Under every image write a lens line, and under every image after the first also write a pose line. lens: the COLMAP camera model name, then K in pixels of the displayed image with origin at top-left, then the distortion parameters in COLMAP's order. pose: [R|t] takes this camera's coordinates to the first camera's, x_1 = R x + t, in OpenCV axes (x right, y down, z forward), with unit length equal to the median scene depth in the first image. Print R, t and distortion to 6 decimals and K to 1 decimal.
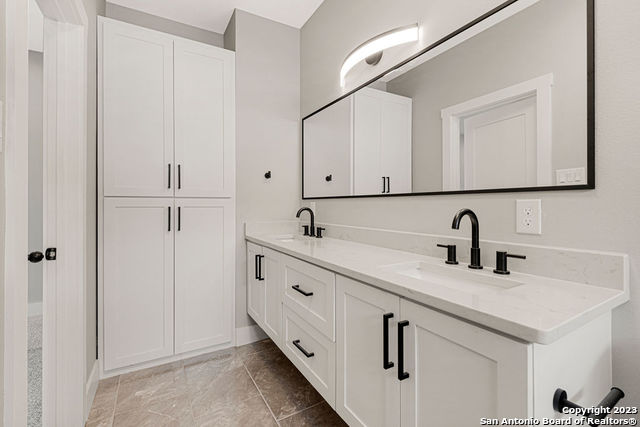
lens RADIAL K [[287.9, 0, 323.1], [0, 287.9, 208.0], [0, 0, 1]] dist [-0.001980, -0.000471]
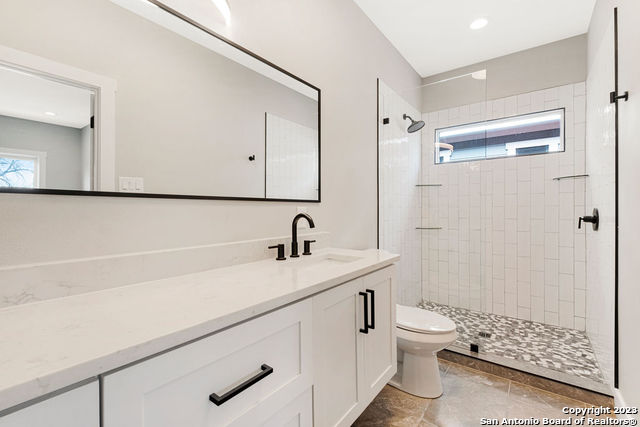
lens RADIAL K [[287.9, 0, 323.1], [0, 287.9, 208.0], [0, 0, 1]] dist [-0.001980, -0.000471]
pose [[-0.369805, 0.009728, 0.929059, -0.691357], [0.012473, 0.999907, -0.005505, -0.010849], [-0.929026, 0.009552, -0.369892, 1.207239]]
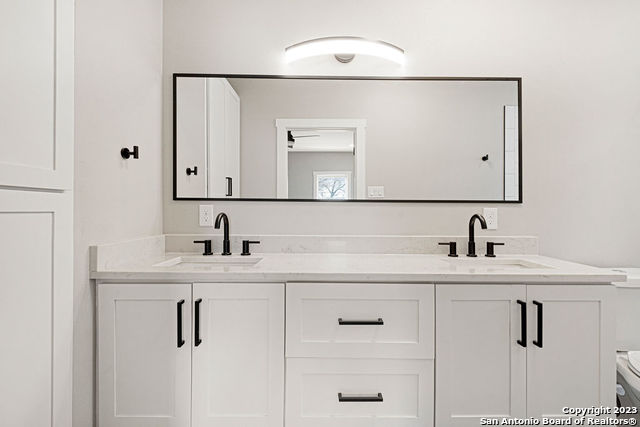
lens RADIAL K [[280.7, 0, 321.8], [0, 280.7, 211.5], [0, 0, 1]] dist [0.000366, -0.000395]
pose [[0.508864, 0.002928, 0.860842, -0.898472], [0.000459, 0.999993, -0.003672, -0.004667], [-0.860847, 0.002264, 0.508860, 0.819615]]
